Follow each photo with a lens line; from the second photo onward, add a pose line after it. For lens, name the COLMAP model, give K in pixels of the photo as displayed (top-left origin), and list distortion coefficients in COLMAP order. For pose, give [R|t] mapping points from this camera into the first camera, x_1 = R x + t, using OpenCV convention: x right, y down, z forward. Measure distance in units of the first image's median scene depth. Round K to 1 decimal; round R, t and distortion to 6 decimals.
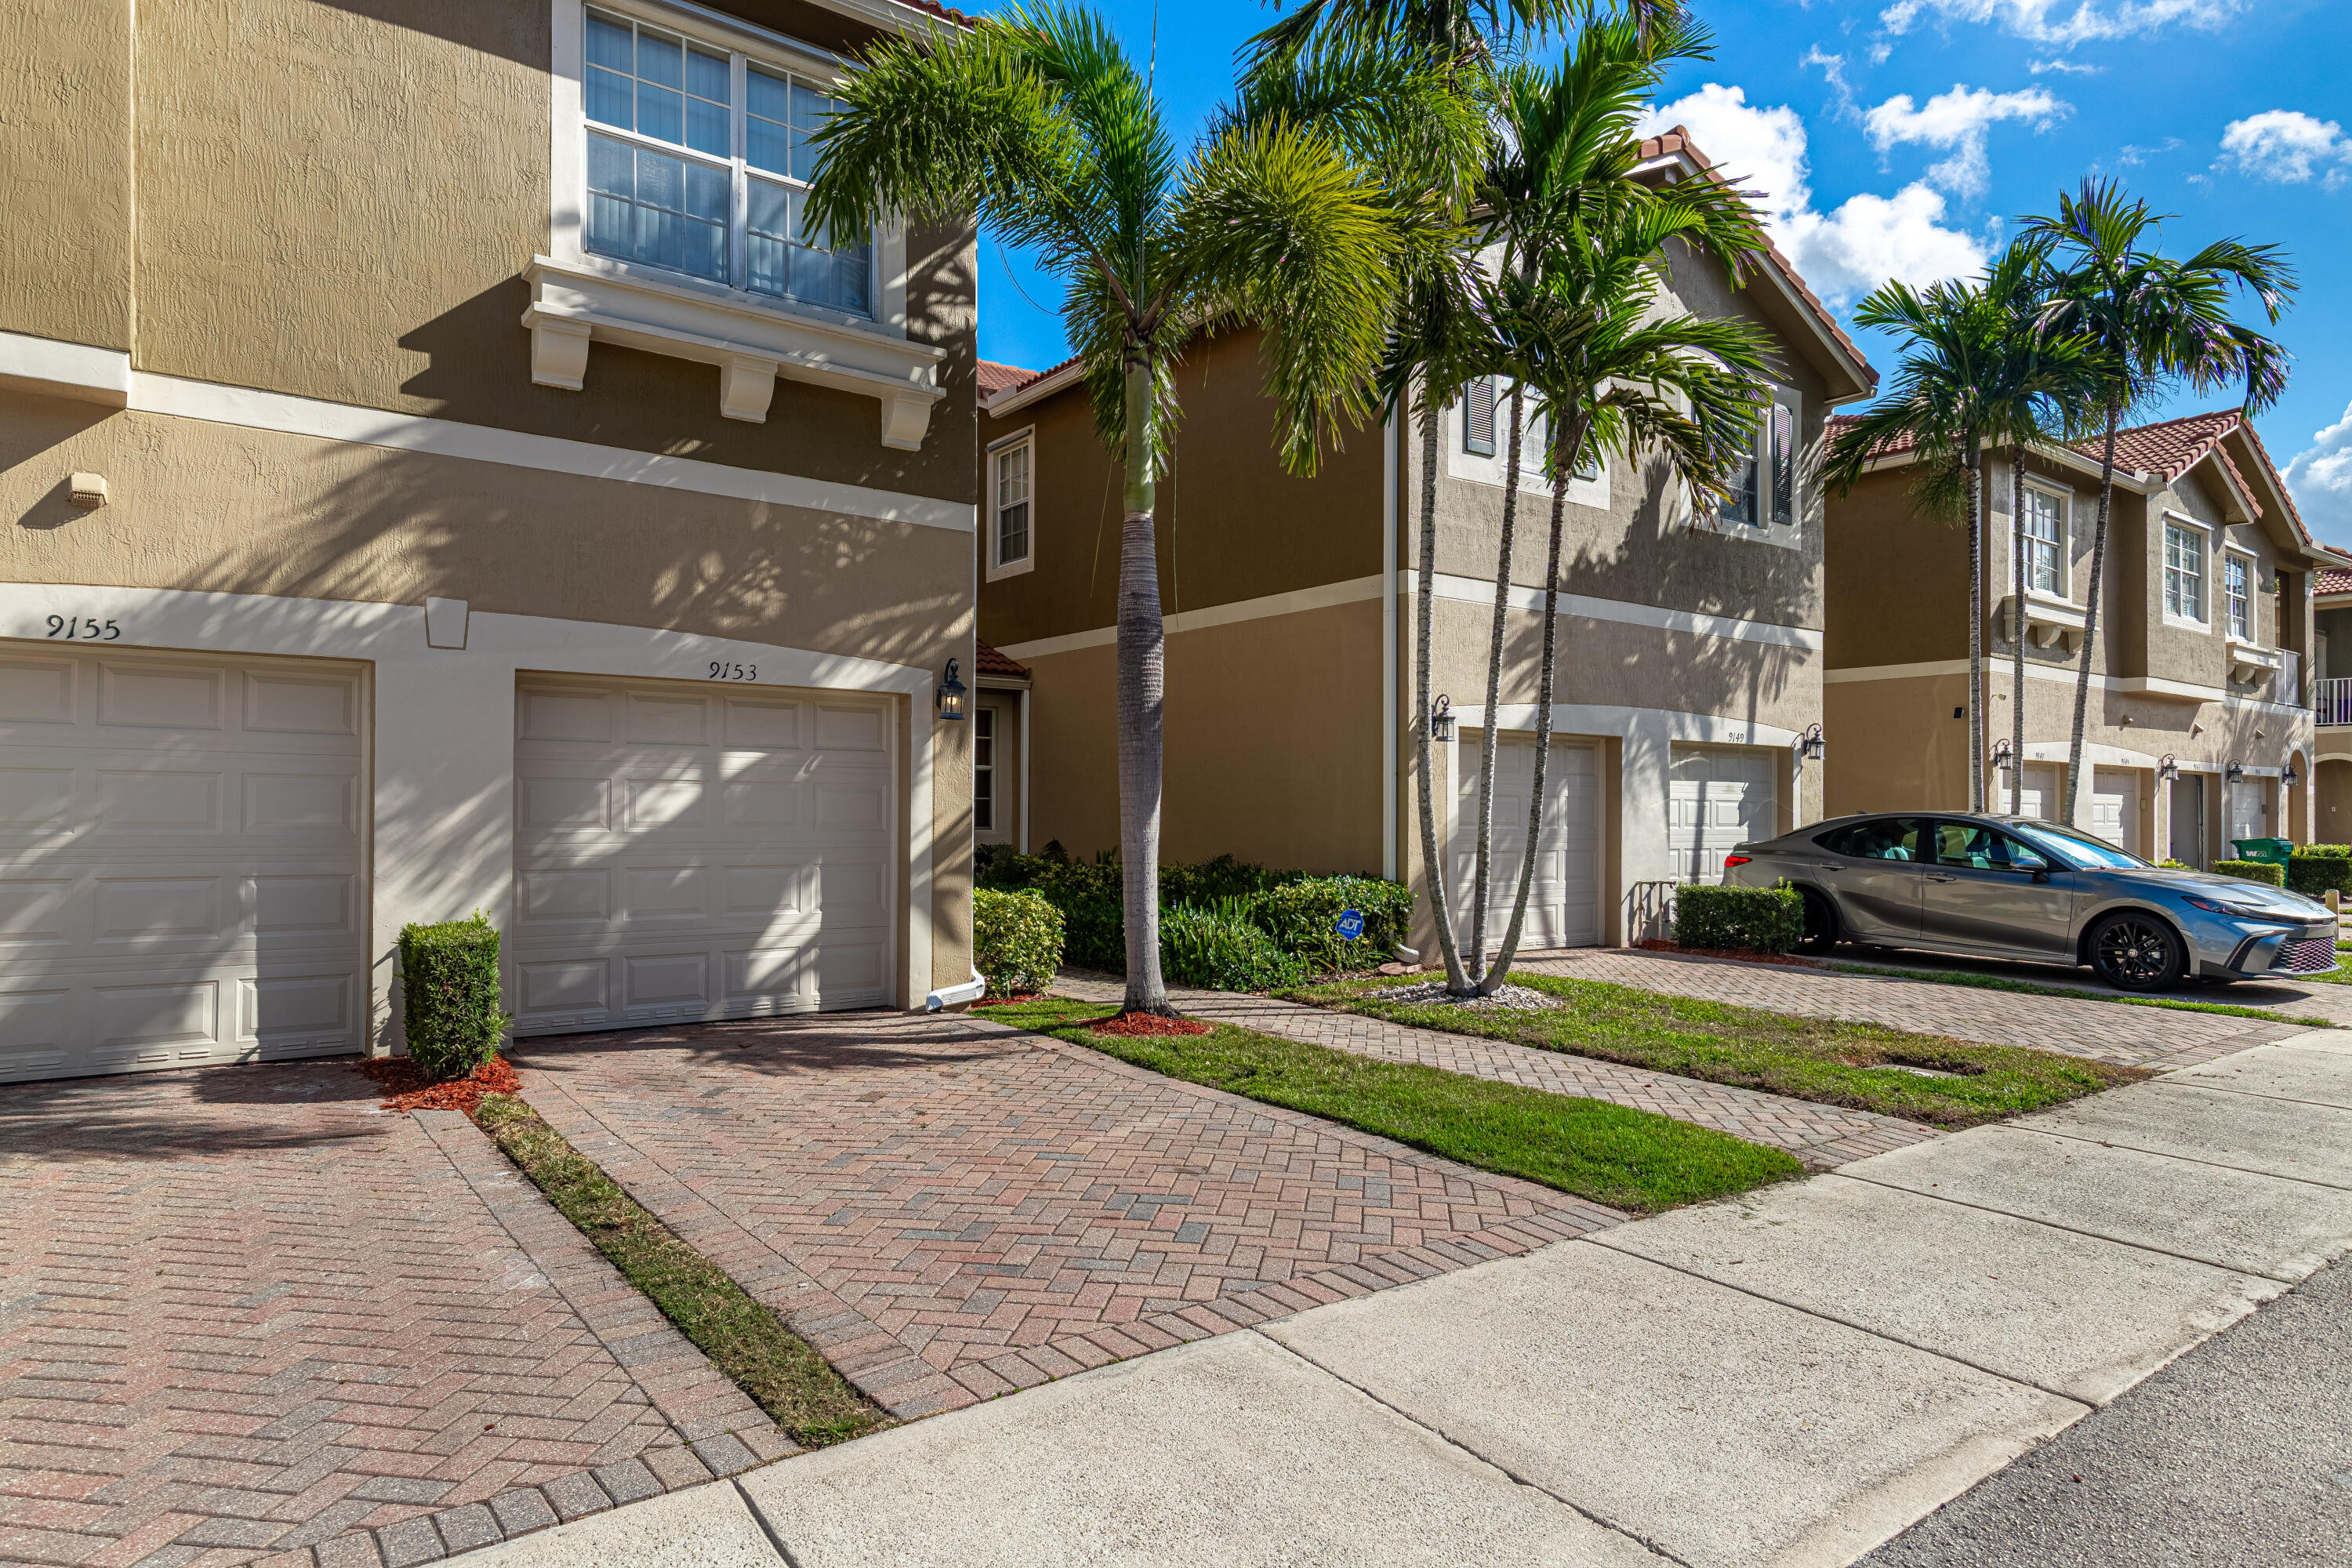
lens RADIAL K [[1374.2, 0, 1176.4], [0, 1374.2, 788.5], [0, 0, 1]] dist [0.011222, 0.000386]
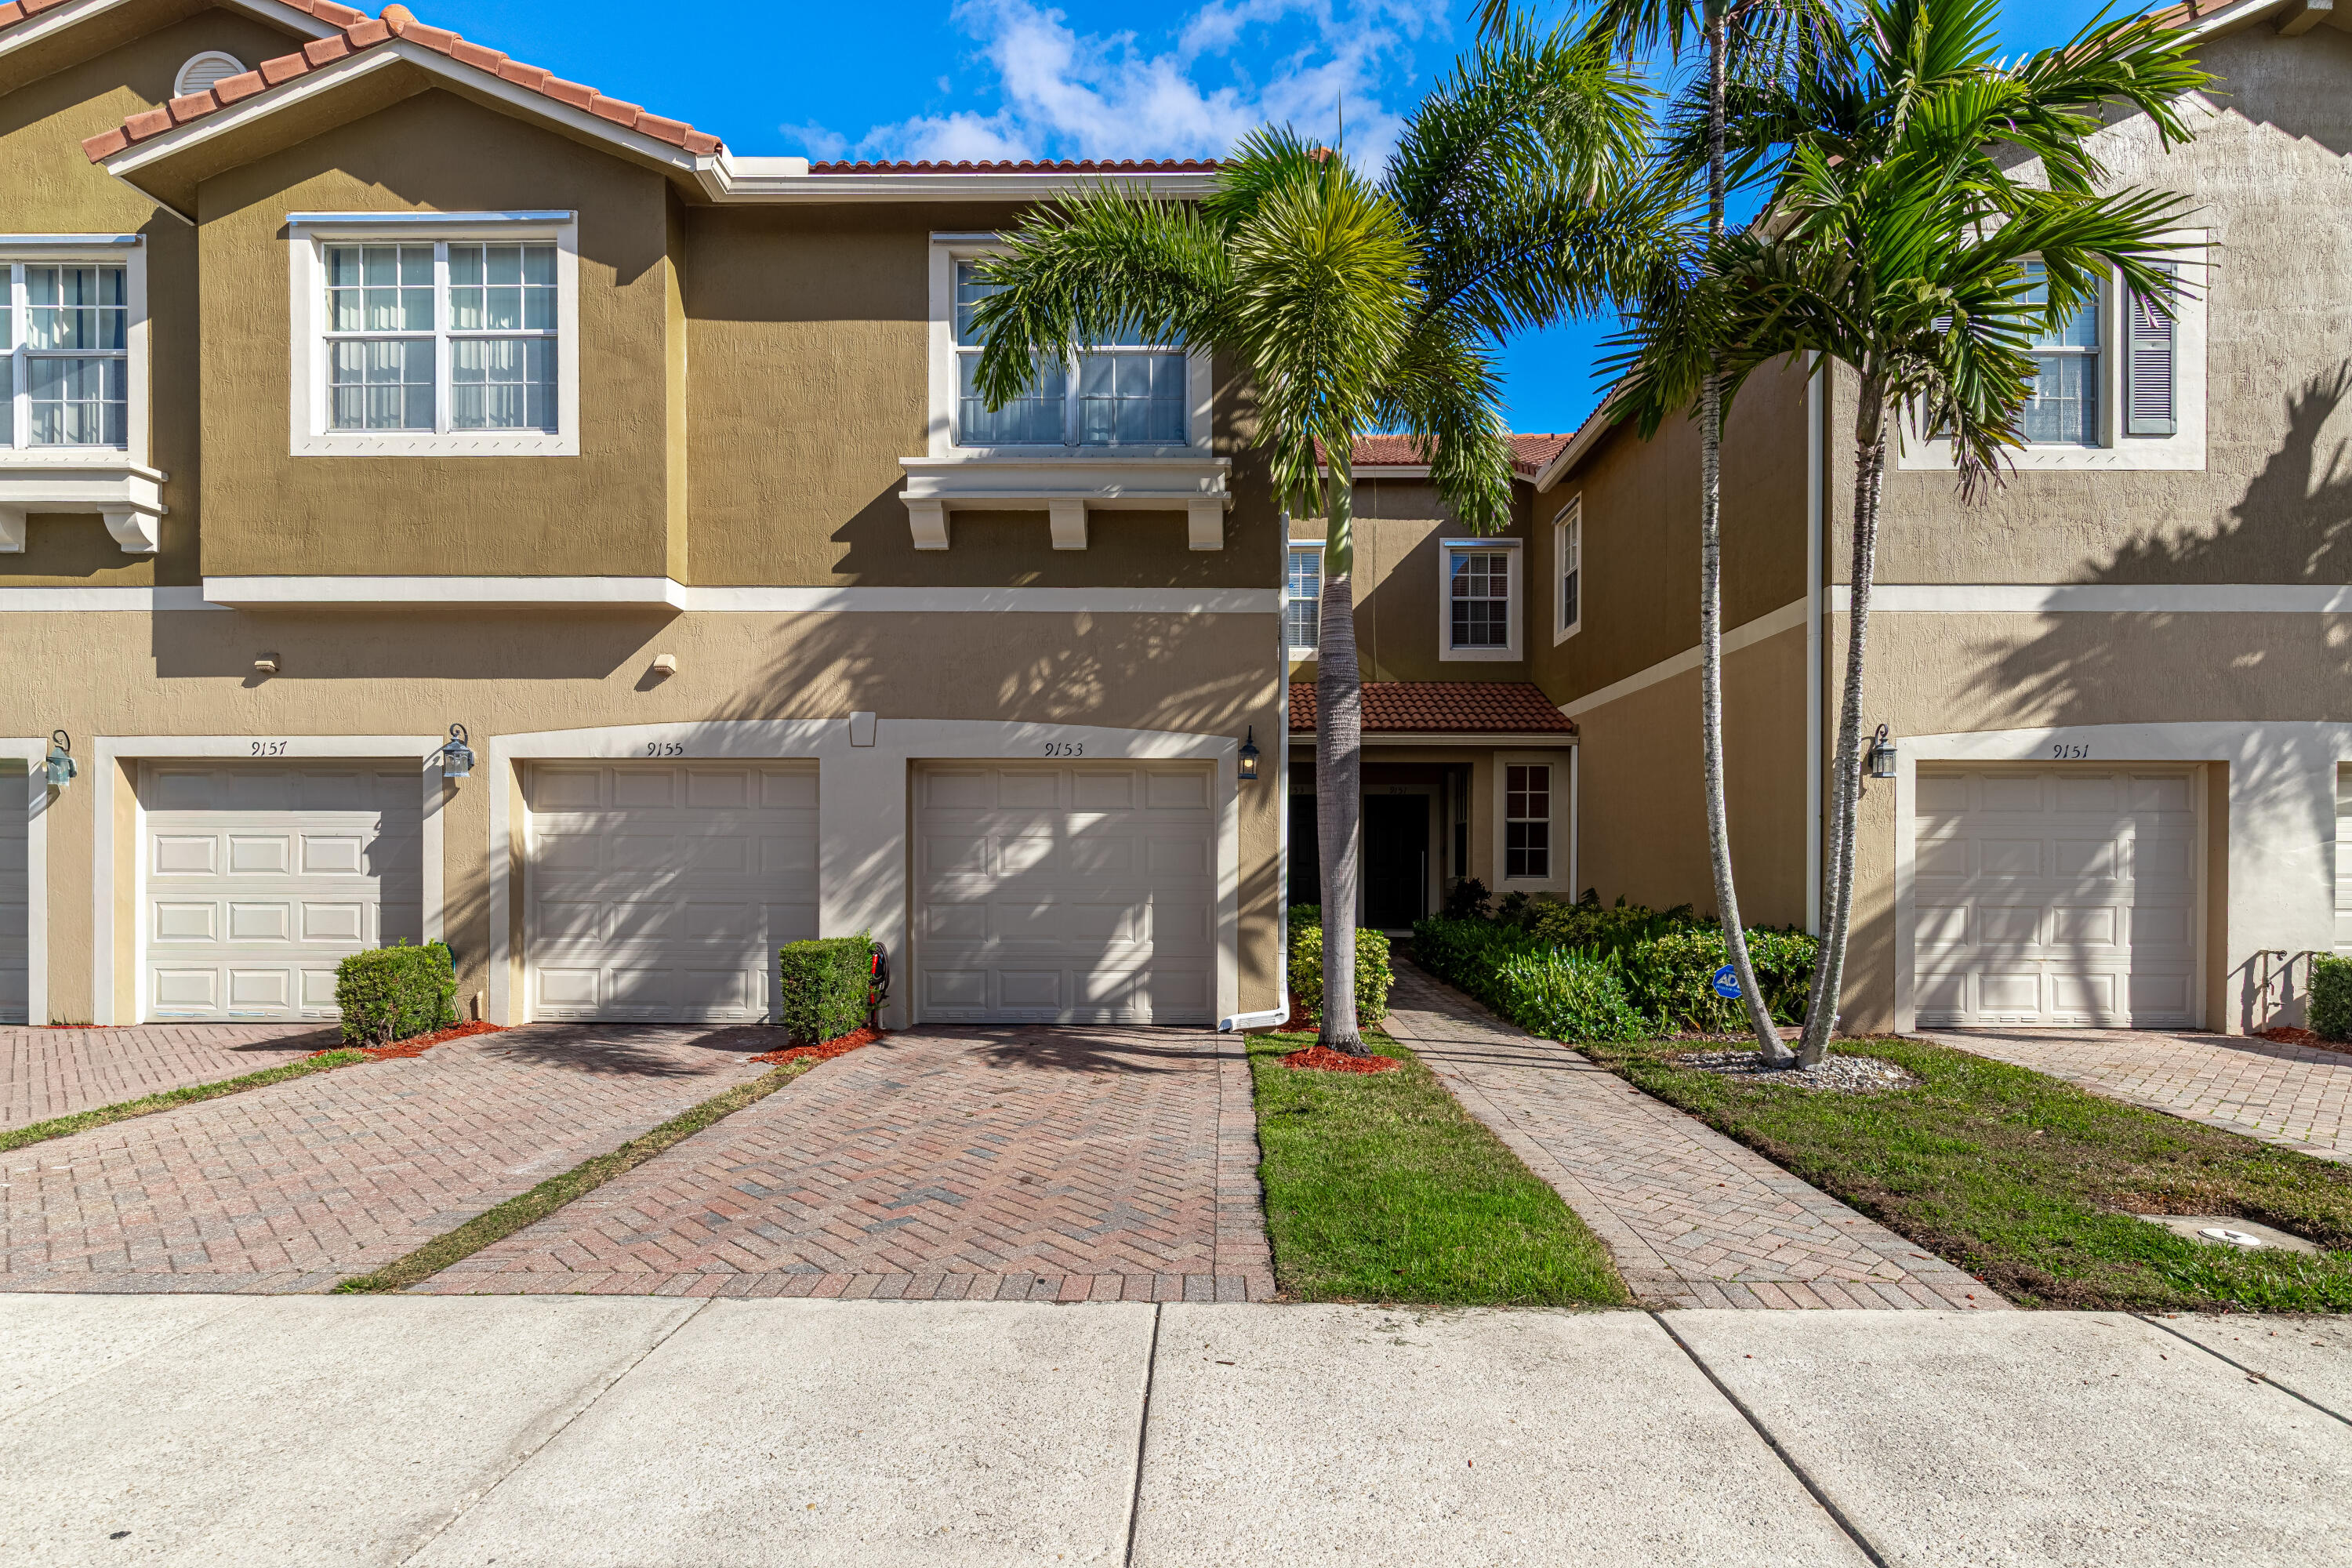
lens RADIAL K [[1195.2, 0, 1198.9], [0, 1195.2, 856.3], [0, 0, 1]] dist [-0.000644, 0.000249]
pose [[0.798150, -0.005245, -0.602437, 0.438564], [0.012253, 0.999897, 0.007527, 0.006097], [0.602335, -0.013389, 0.798131, 0.194747]]
